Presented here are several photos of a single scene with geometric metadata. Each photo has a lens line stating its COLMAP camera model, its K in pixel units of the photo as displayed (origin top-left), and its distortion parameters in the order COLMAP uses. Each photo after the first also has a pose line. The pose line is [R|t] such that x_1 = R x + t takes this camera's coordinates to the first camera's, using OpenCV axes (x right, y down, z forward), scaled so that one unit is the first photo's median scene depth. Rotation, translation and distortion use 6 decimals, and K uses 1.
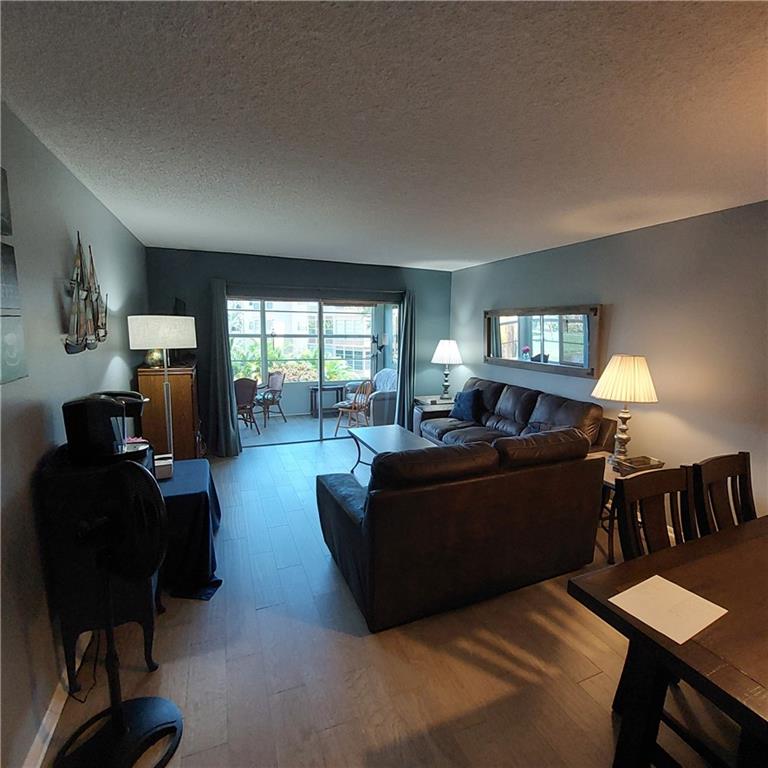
lens RADIAL K [[411.4, 0, 389.3], [0, 411.4, 385.8], [0, 0, 1]] dist [-0.018891, -0.000868]
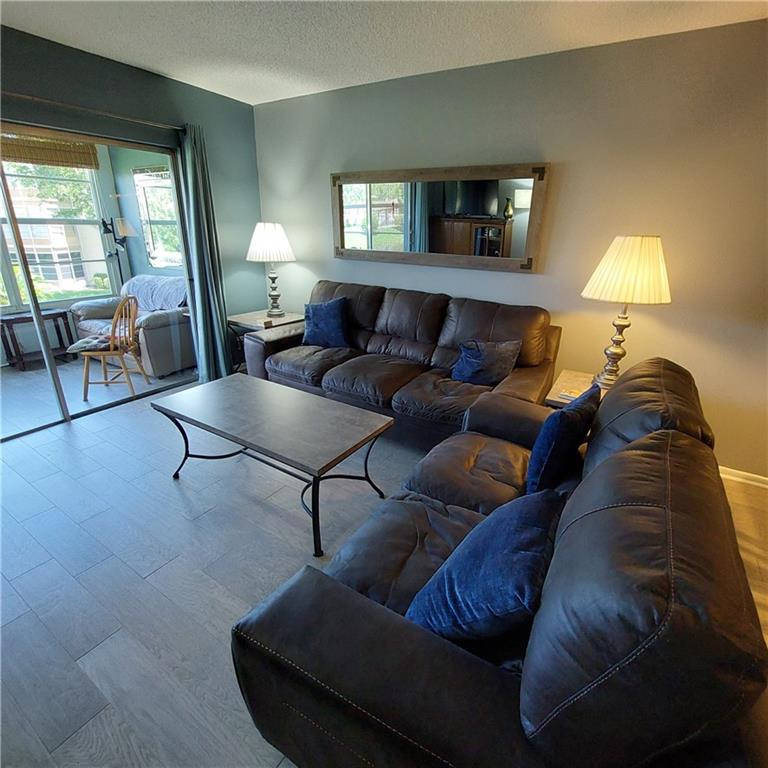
lens RADIAL K [[411.4, 0, 389.3], [0, 411.4, 385.8], [0, 0, 1]] dist [-0.018891, -0.000868]
pose [[0.814439, -0.200795, 0.544399, -0.107389], [0.065930, 0.964164, 0.256986, -0.019260], [-0.576491, -0.173407, 0.798491, 0.357139]]
